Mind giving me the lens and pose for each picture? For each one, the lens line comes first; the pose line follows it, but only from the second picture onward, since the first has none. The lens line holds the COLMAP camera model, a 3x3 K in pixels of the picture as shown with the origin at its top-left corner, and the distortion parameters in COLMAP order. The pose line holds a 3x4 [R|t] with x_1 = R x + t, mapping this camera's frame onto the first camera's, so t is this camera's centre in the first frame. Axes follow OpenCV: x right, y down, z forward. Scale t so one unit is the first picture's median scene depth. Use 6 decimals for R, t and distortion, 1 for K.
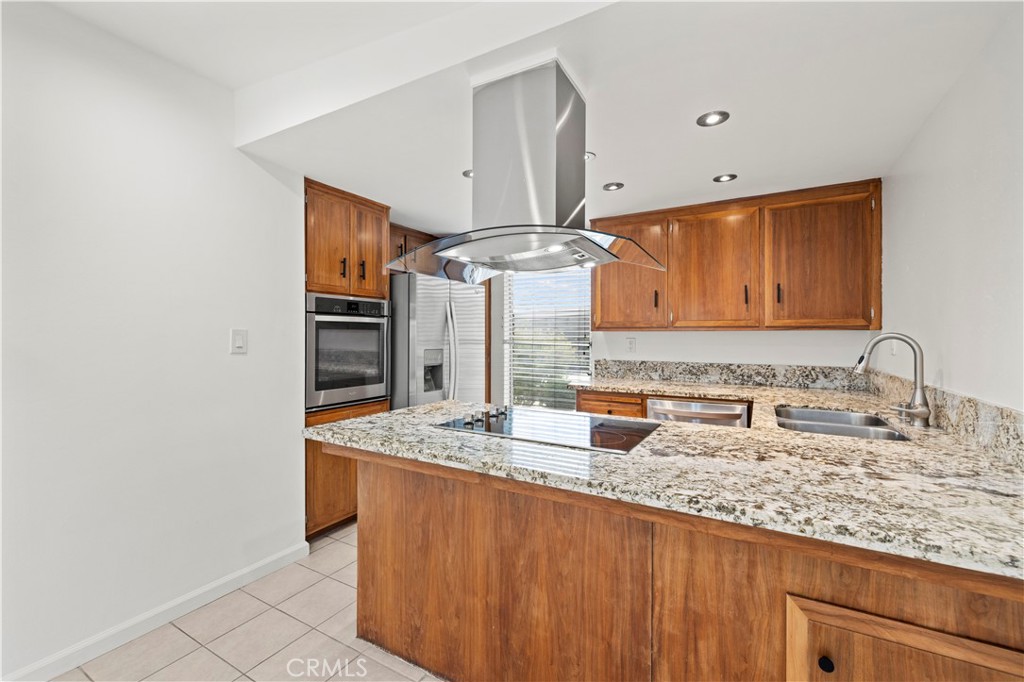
lens RADIAL K [[436.7, 0, 505.1], [0, 436.7, 336.2], [0, 0, 1]] dist [0.001628, 0.001289]
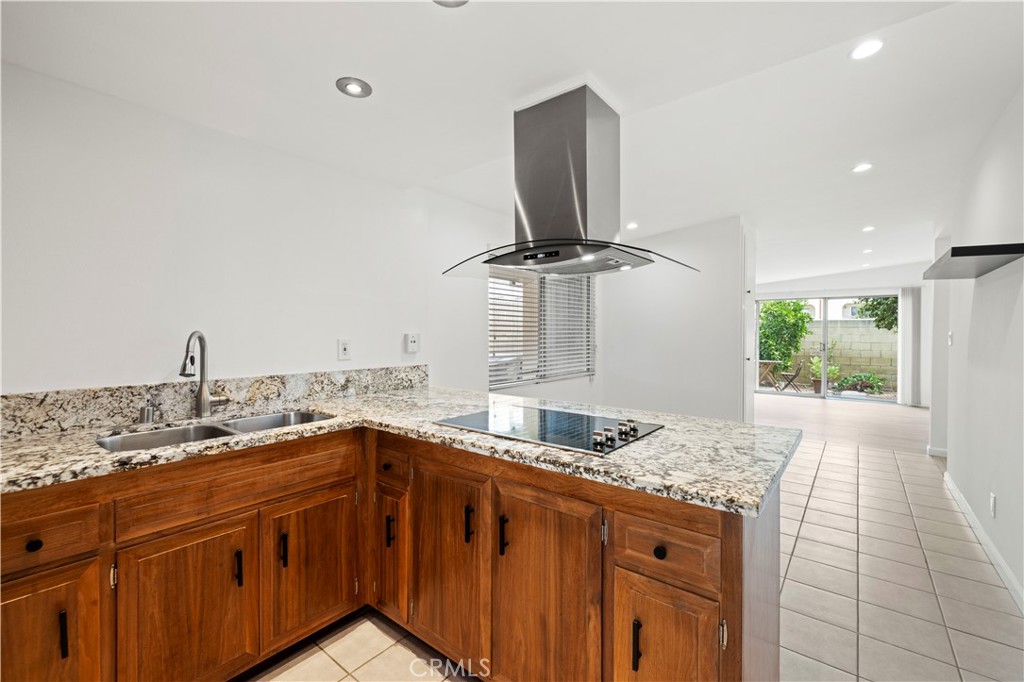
lens RADIAL K [[436.7, 0, 505.3], [0, 436.7, 341.1], [0, 0, 1]] dist [0.001628, 0.001289]
pose [[-0.988738, -0.001803, 0.149646, 0.051033], [0.001003, 0.999825, 0.018675, -0.002140], [-0.149653, 0.018615, -0.988563, 2.160124]]
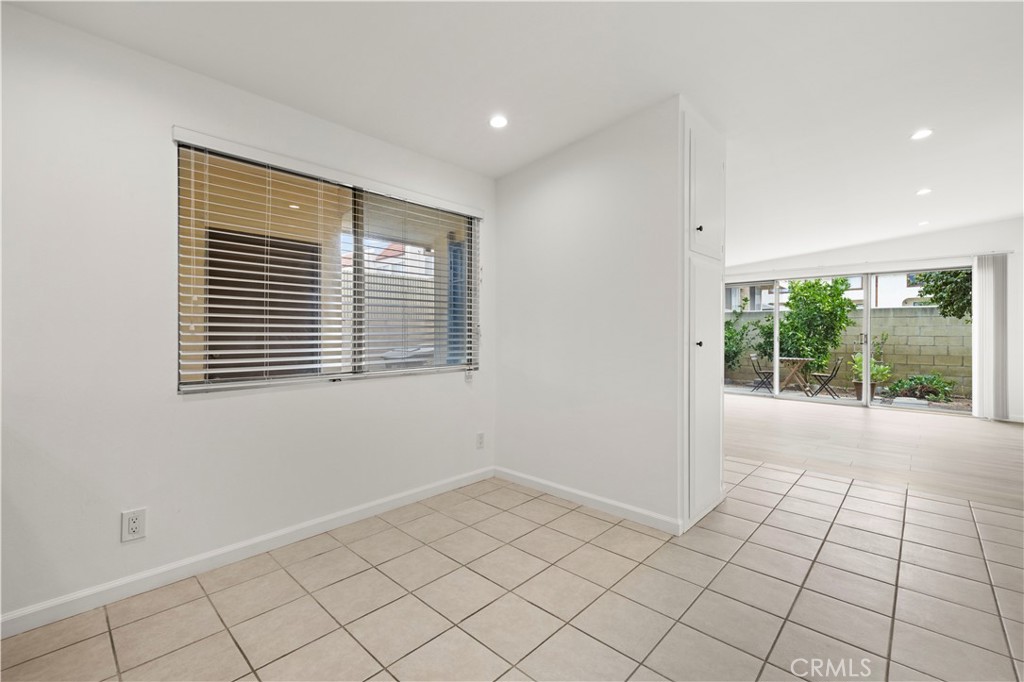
lens RADIAL K [[436.7, 0, 505.5], [0, 436.7, 333.5], [0, 0, 1]] dist [0.001628, 0.001289]
pose [[-0.973078, -0.002986, 0.230458, -0.697894], [-0.002138, 0.999990, 0.003931, 0.115827], [-0.230467, 0.003332, -0.973074, 0.981543]]
